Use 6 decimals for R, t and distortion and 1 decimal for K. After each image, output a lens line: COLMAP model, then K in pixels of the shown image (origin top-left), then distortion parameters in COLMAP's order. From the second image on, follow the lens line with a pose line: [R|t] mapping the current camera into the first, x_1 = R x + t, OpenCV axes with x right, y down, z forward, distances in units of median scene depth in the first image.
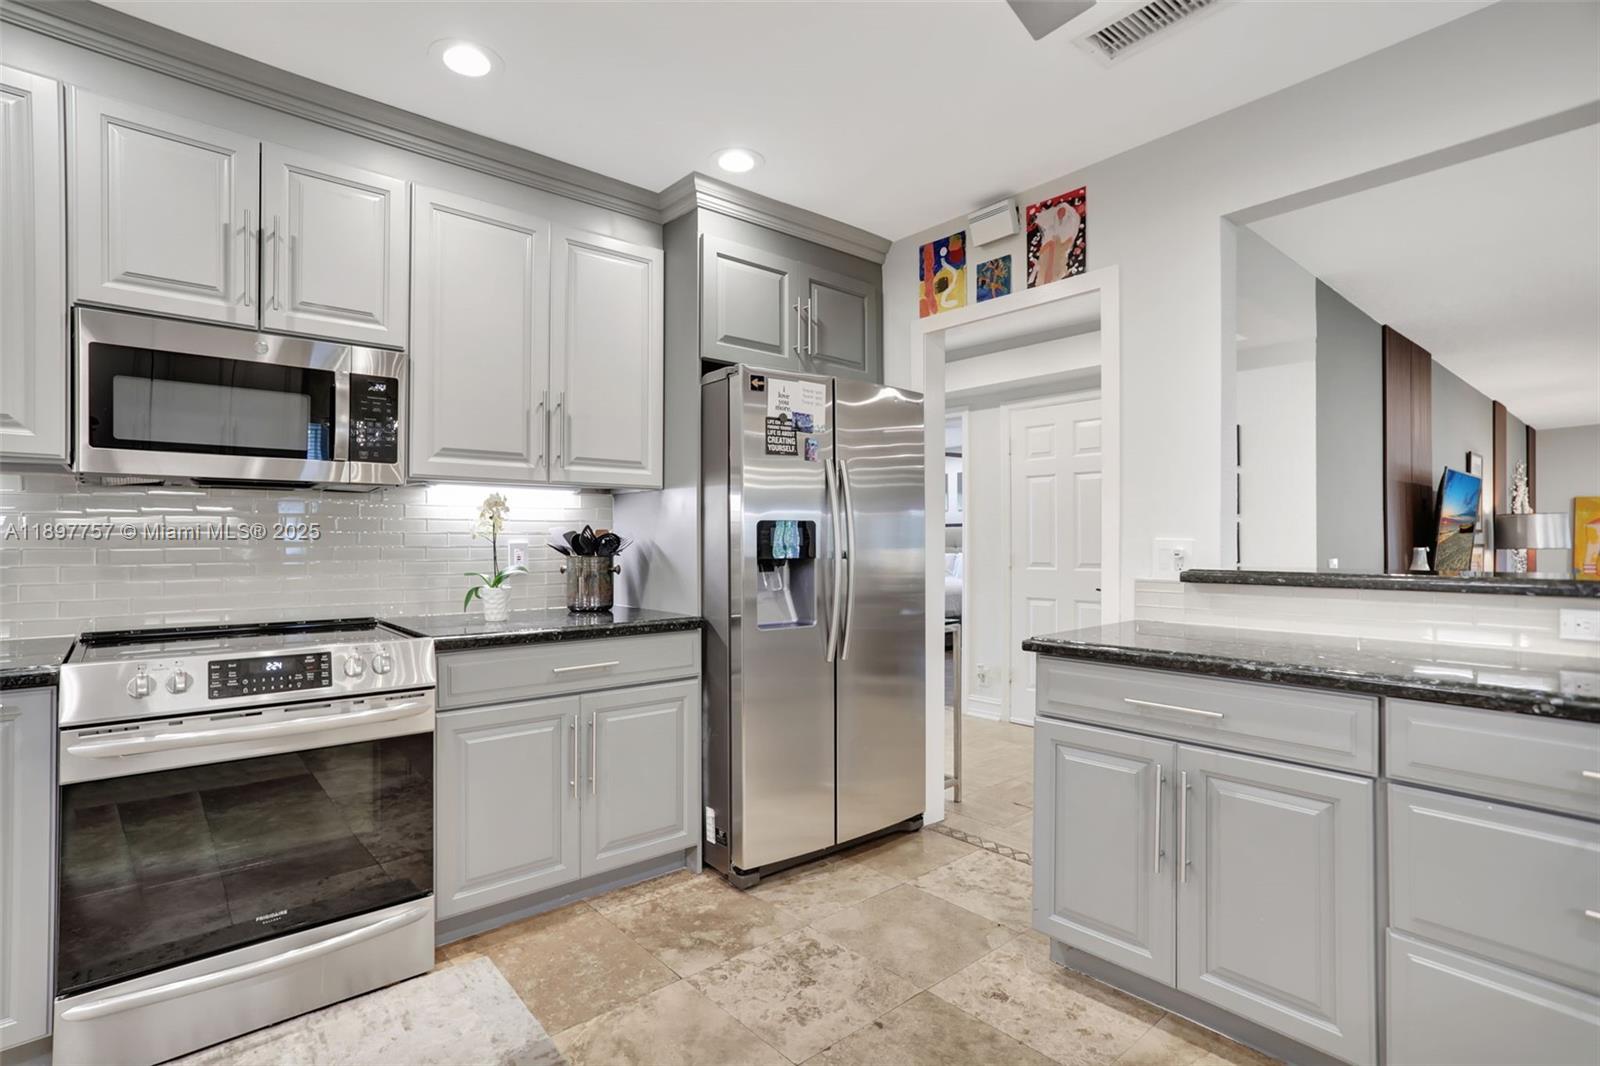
lens RADIAL K [[788.3, 0, 775.3], [0, 788.3, 538.5], [0, 0, 1]] dist [-0.052193, 0.001152]
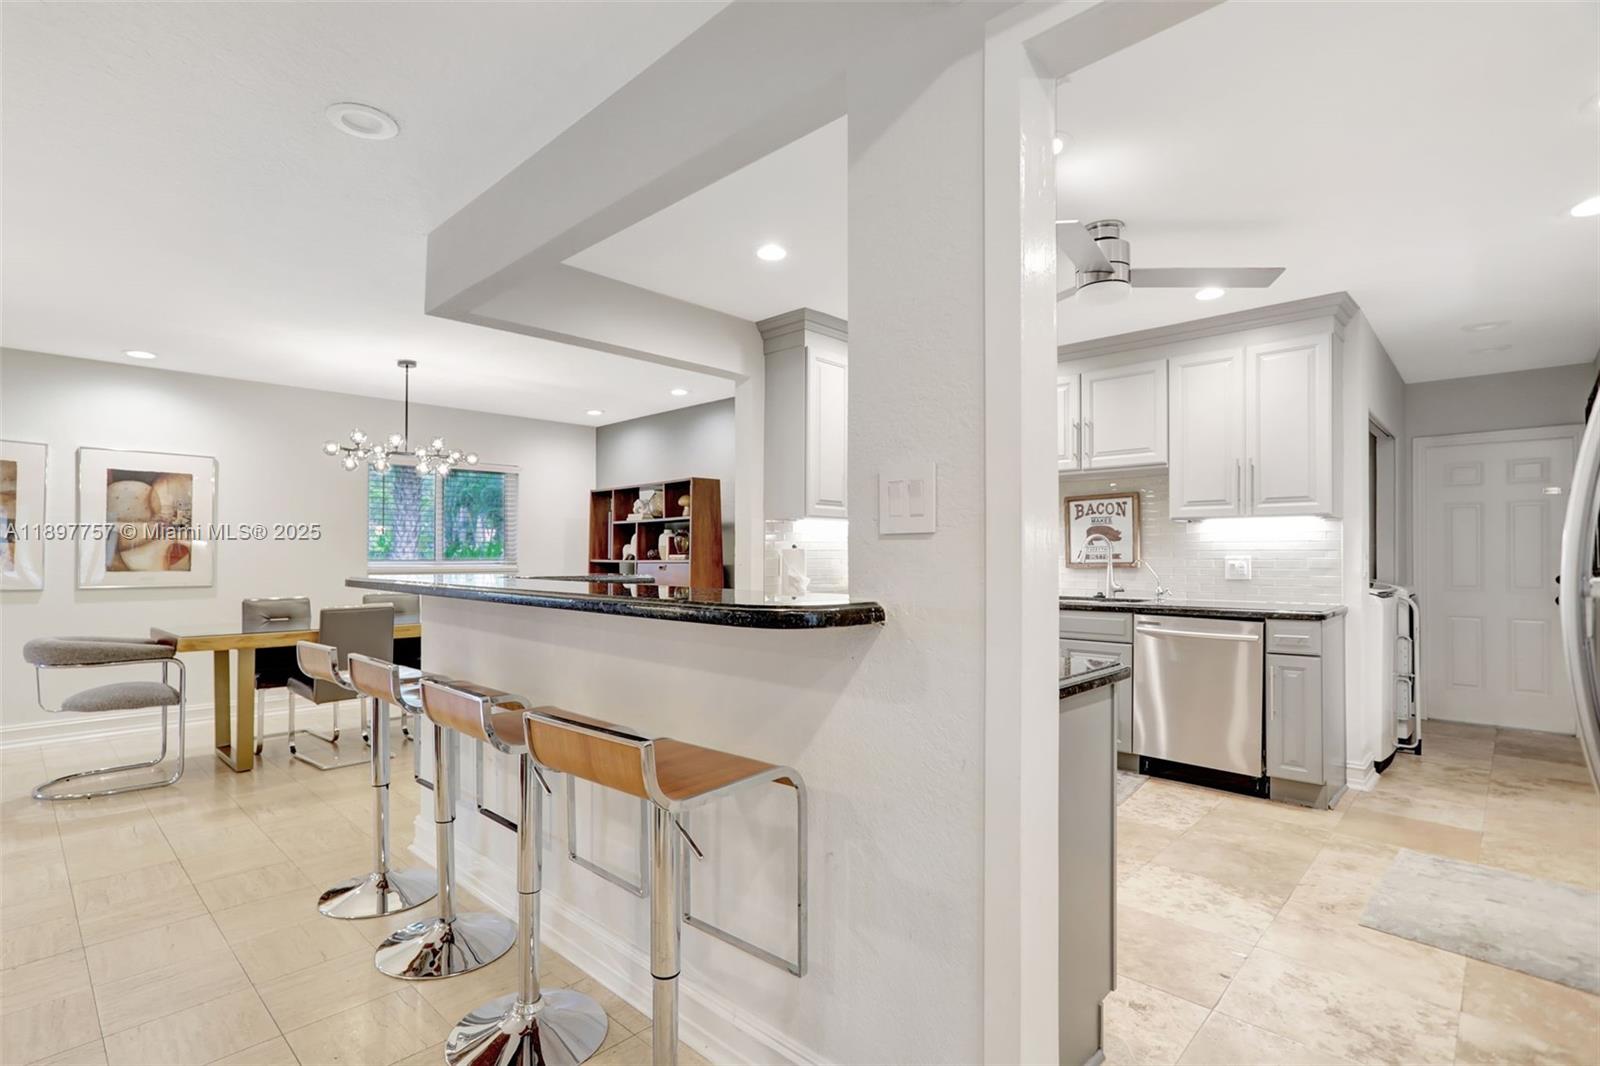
lens RADIAL K [[778.3, 0, 791.1], [0, 778.3, 550.2], [0, 0, 1]] dist [-0.002005, 0.001986]
pose [[-0.993913, 0.001280, -0.110157, 0.843687], [0.002250, 0.999960, -0.008676, -0.000614], [0.110141, -0.008871, -0.993876, 1.940517]]
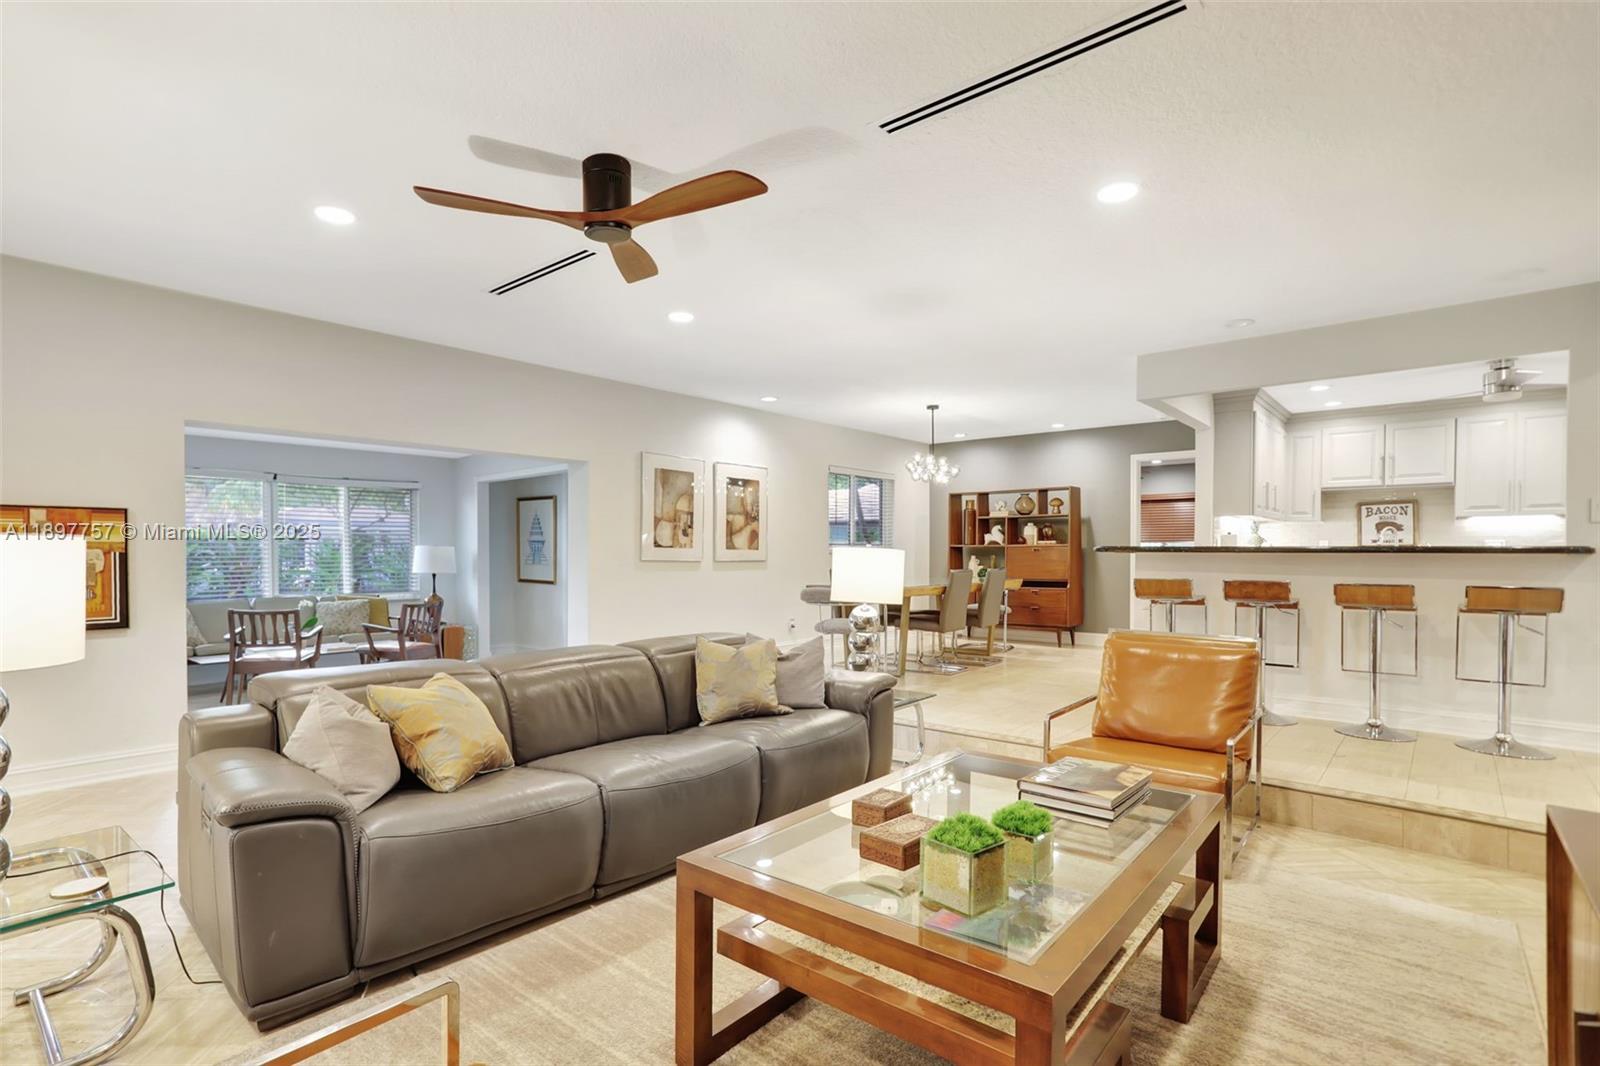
lens RADIAL K [[778.3, 0, 791.1], [0, 778.3, 550.2], [0, 0, 1]] dist [-0.002005, 0.001986]
pose [[-0.983194, -0.002260, -0.182549, 3.037935], [-0.000746, 0.999965, -0.008362, 0.073569], [0.182561, -0.008085, -0.983161, 2.760166]]
